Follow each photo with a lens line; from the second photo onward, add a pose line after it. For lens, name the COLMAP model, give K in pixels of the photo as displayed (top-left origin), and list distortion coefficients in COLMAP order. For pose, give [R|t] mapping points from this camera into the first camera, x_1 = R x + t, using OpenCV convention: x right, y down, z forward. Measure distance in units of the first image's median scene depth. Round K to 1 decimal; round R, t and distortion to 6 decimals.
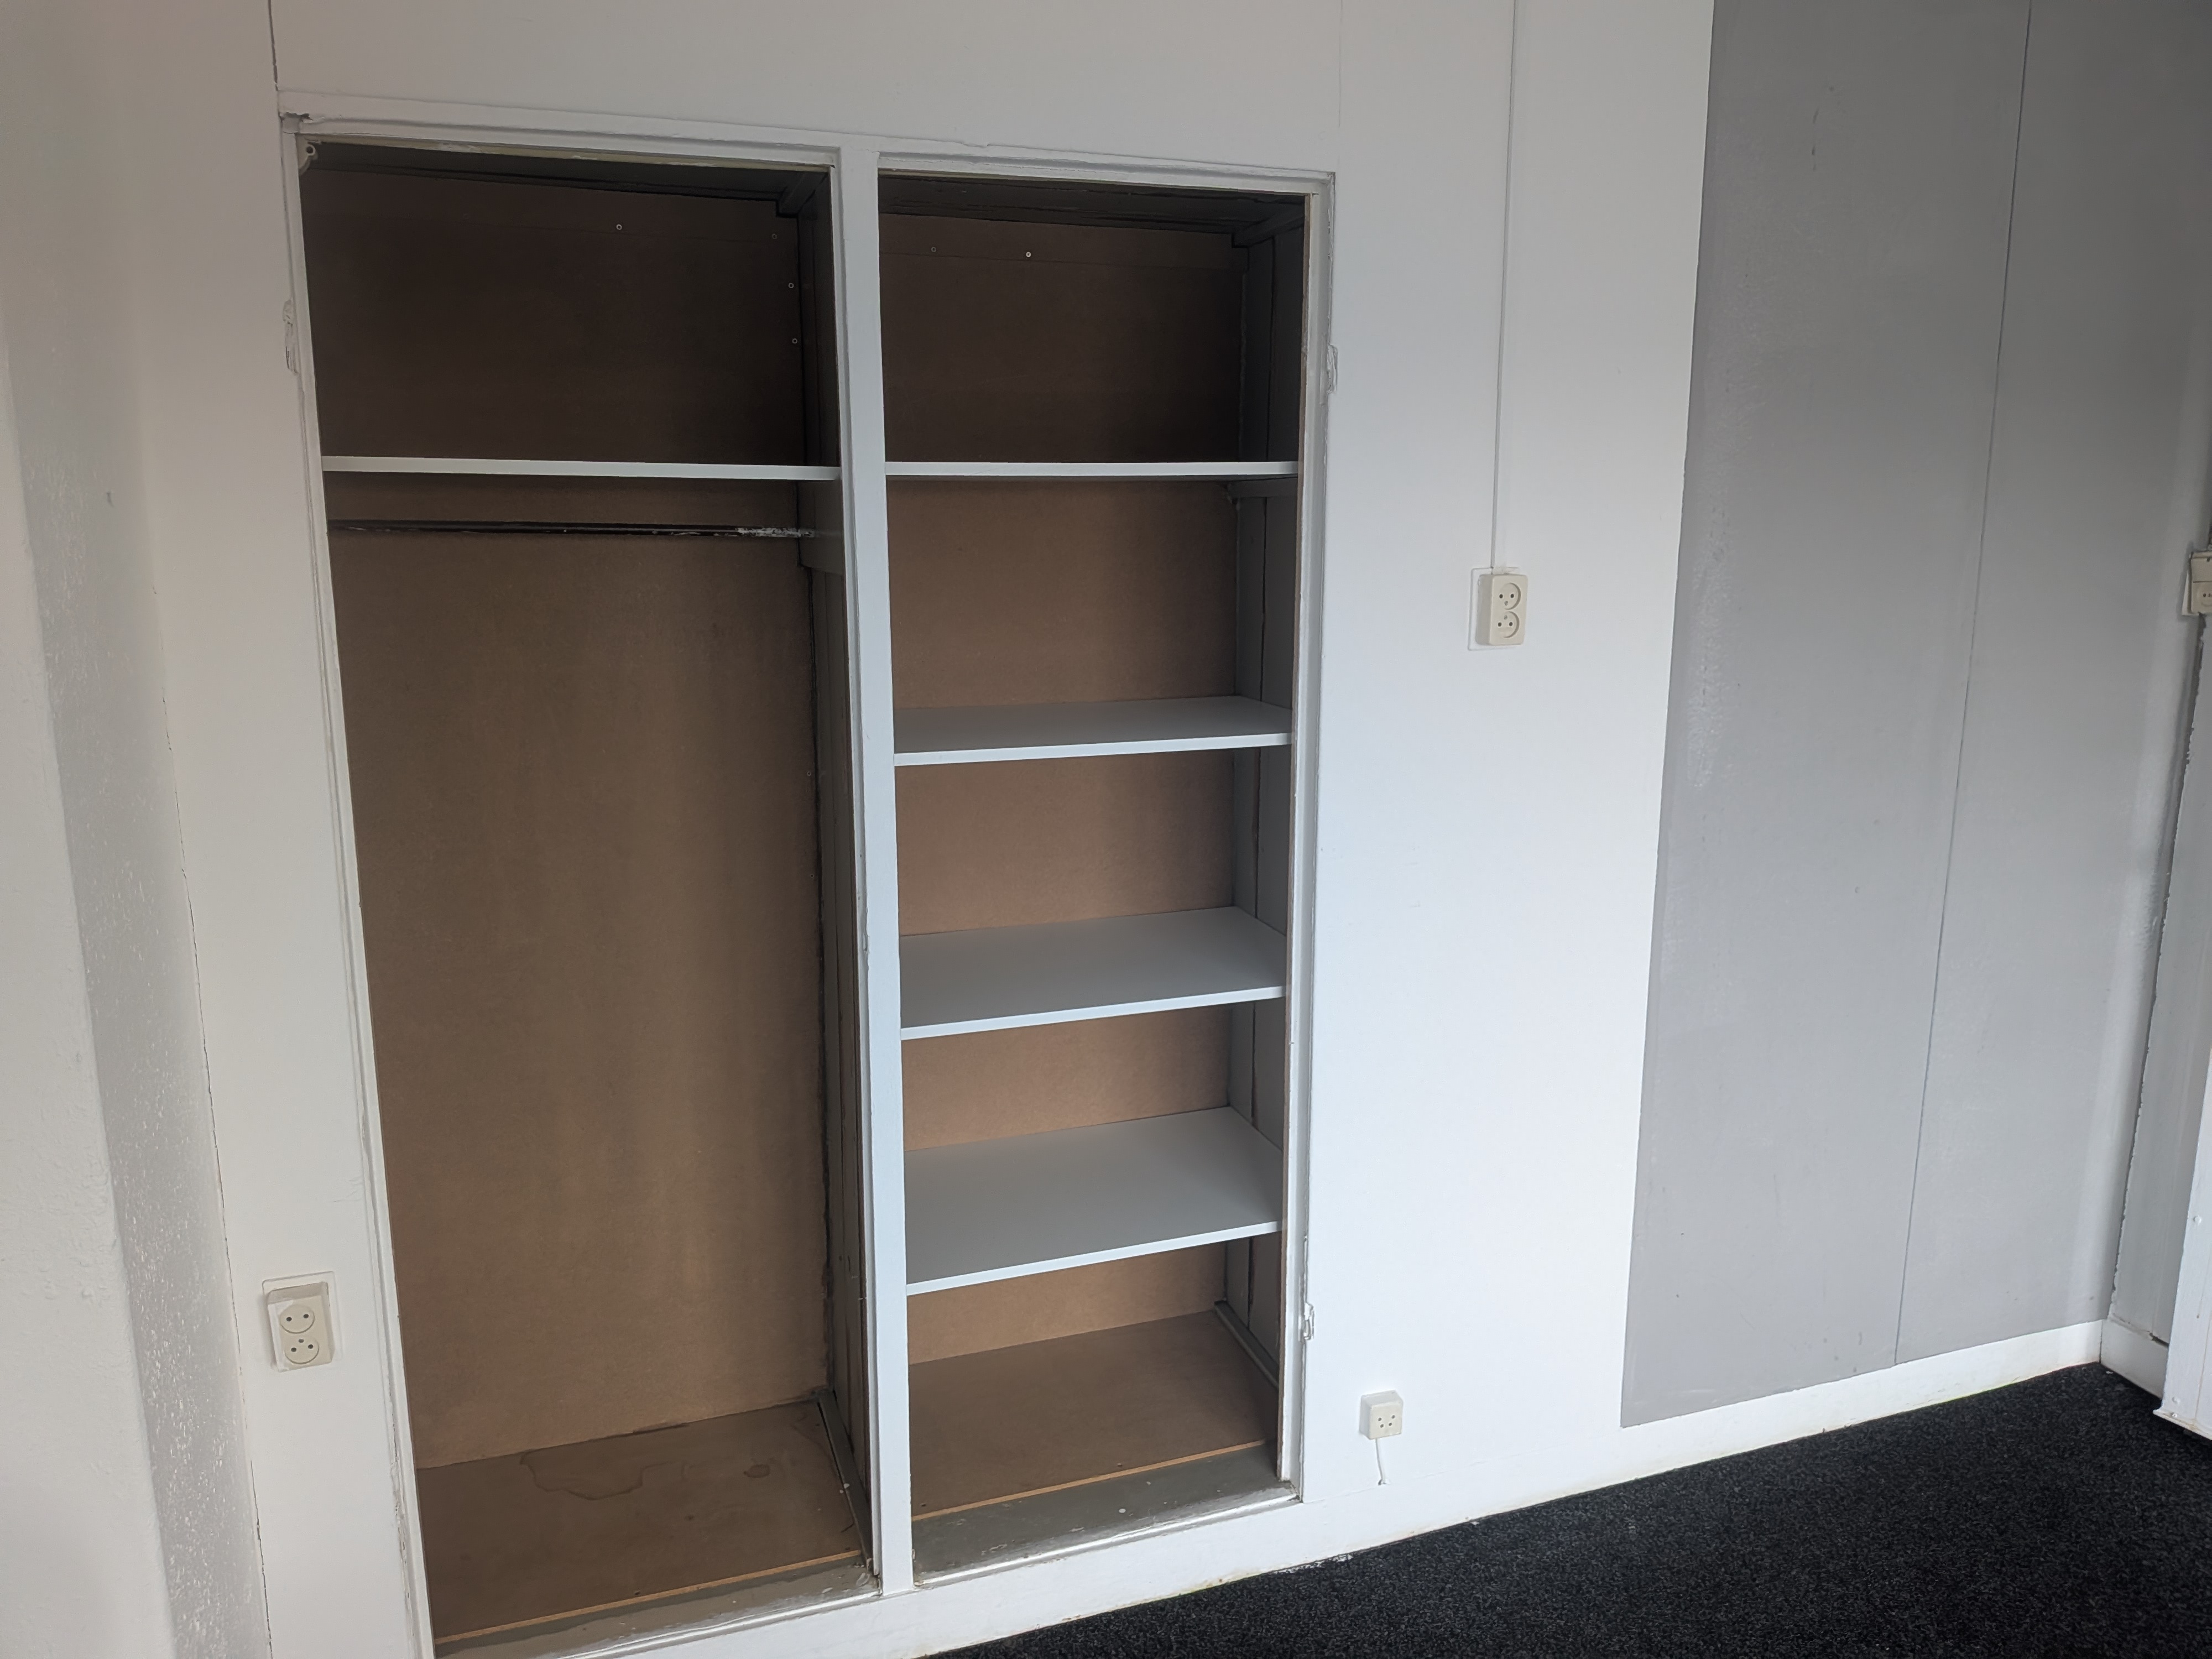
lens RADIAL K [[1661.3, 0, 1120.0], [0, 1661.3, 824.8], [0, 0, 1]] dist [0.009330, -0.042382]
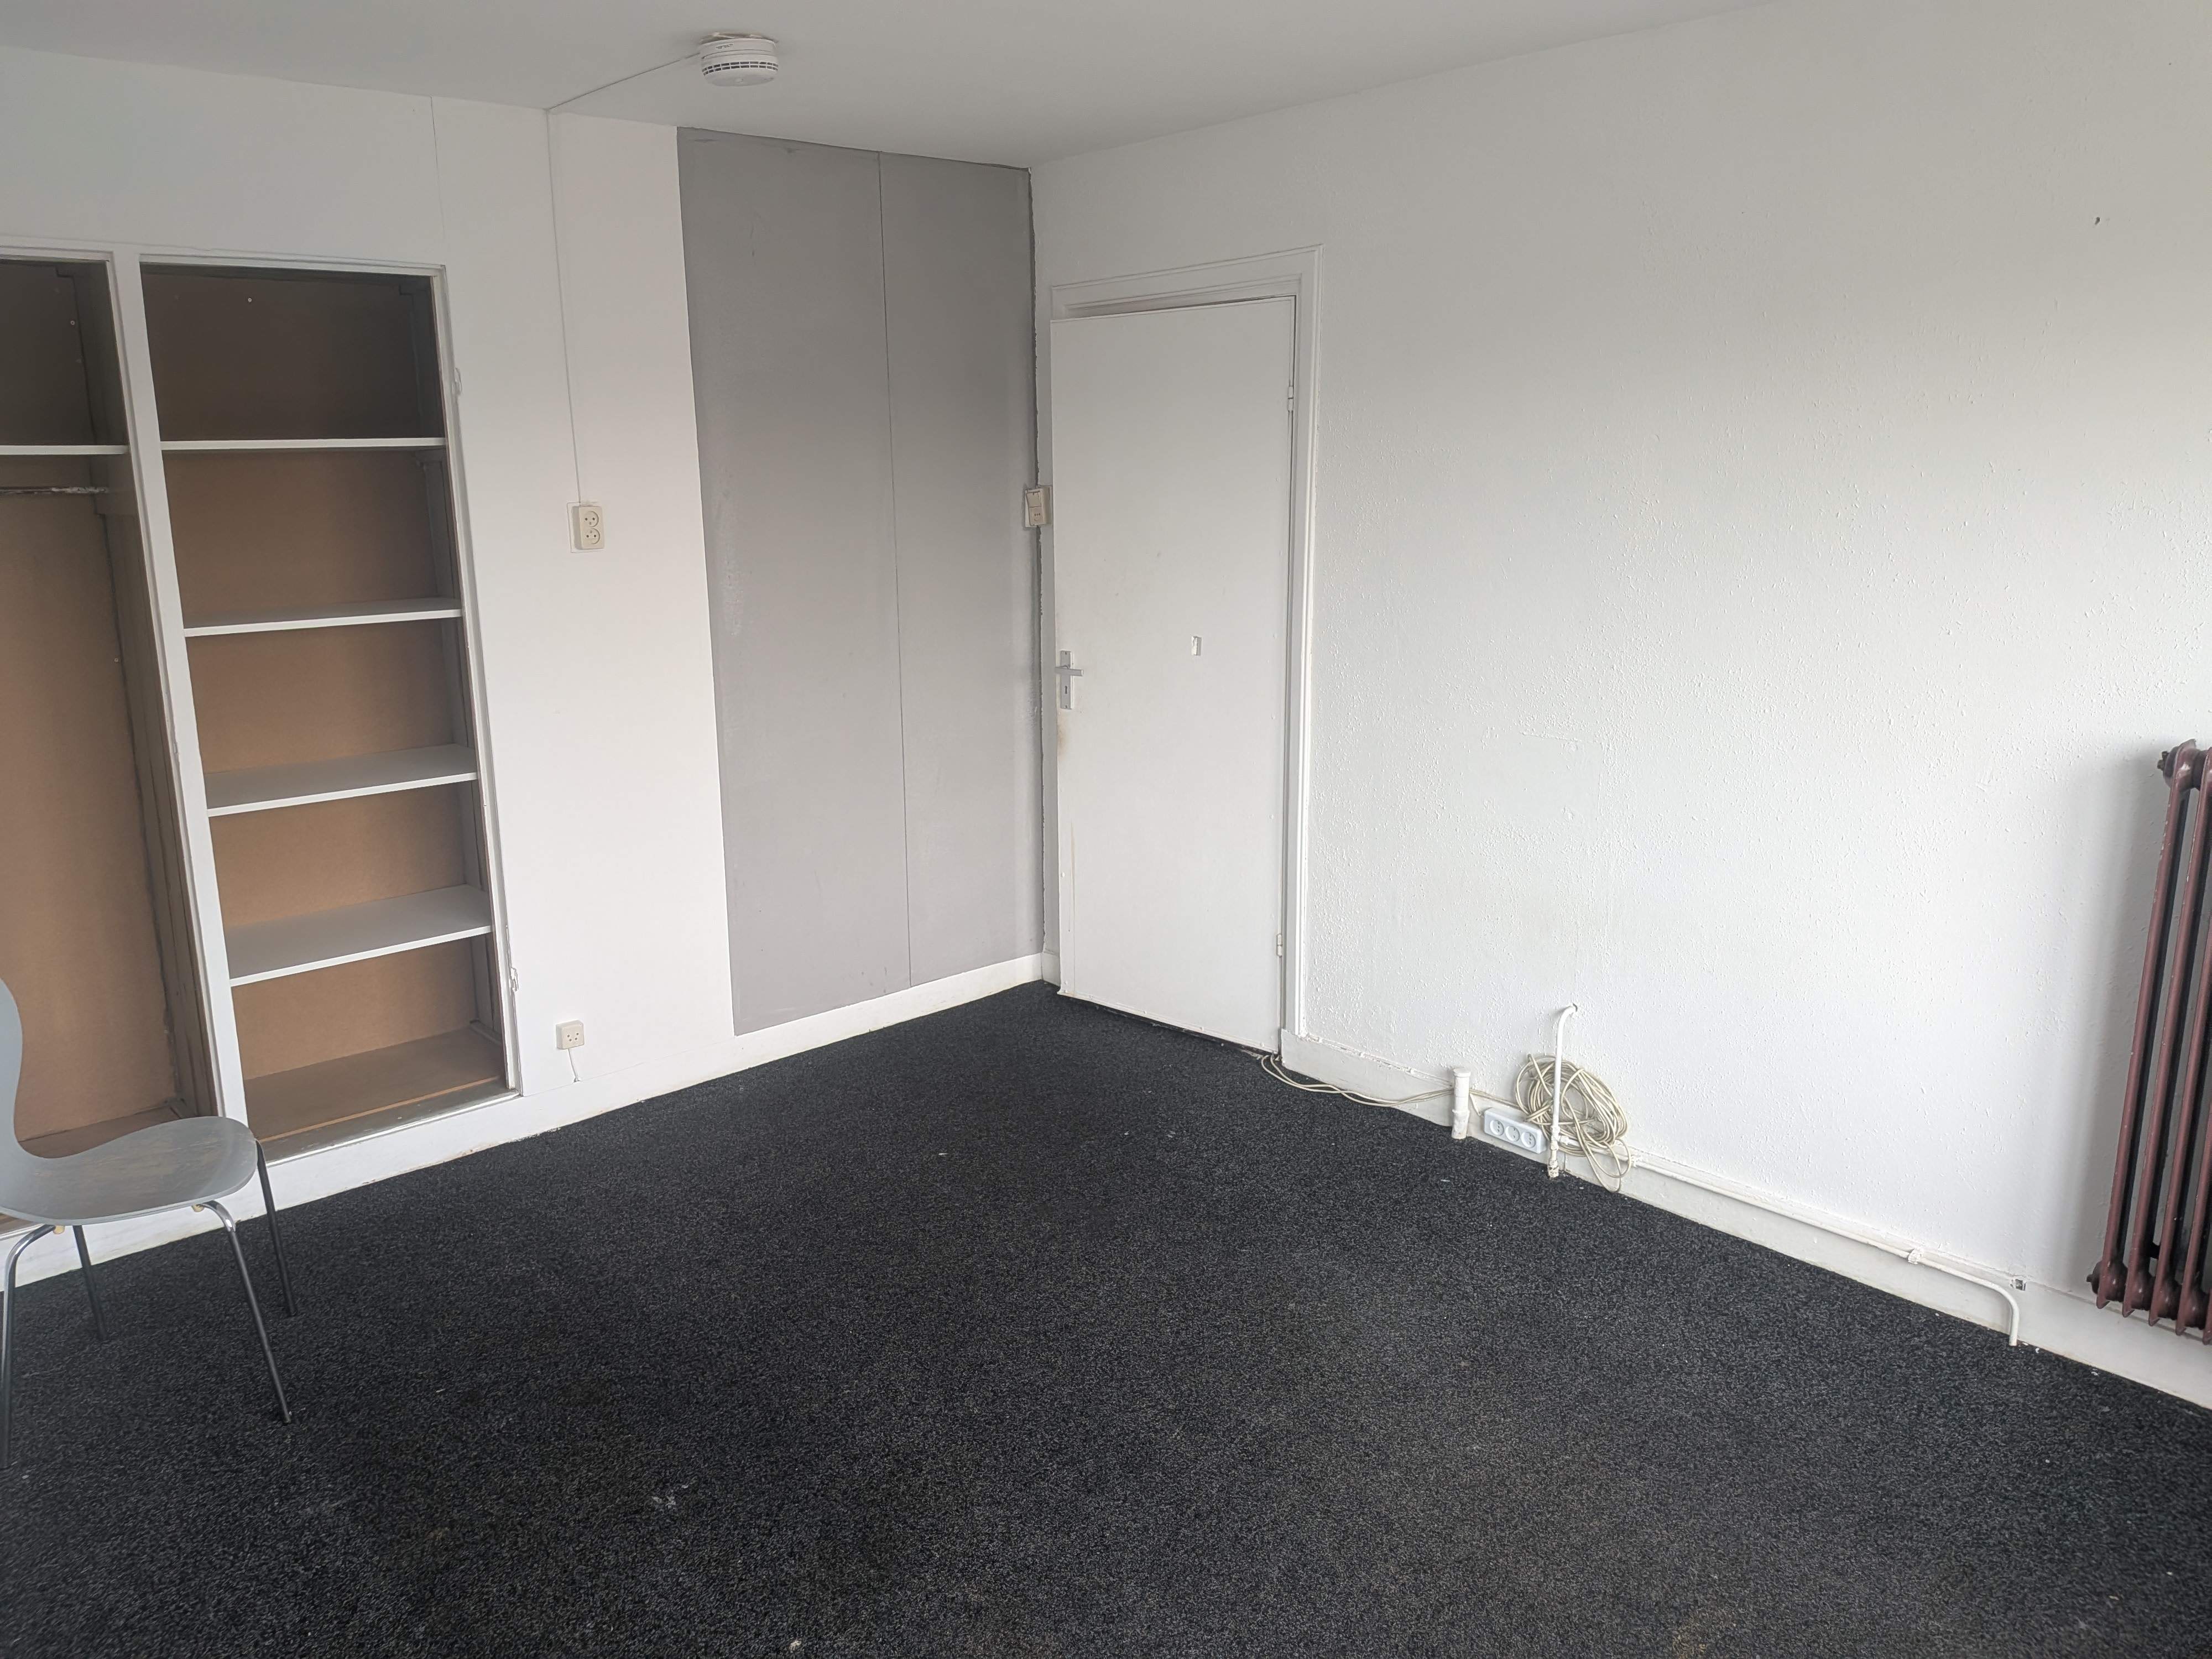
lens RADIAL K [[1661.3, 0, 1110.0], [0, 1661.3, 828.6], [0, 0, 1]] dist [0.009330, -0.042382]
pose [[0.923295, -0.095665, 0.371986, 0.062764], [0.089237, 0.995413, 0.034502, 0.151946], [-0.373580, 0.001340, 0.927597, -0.697282]]
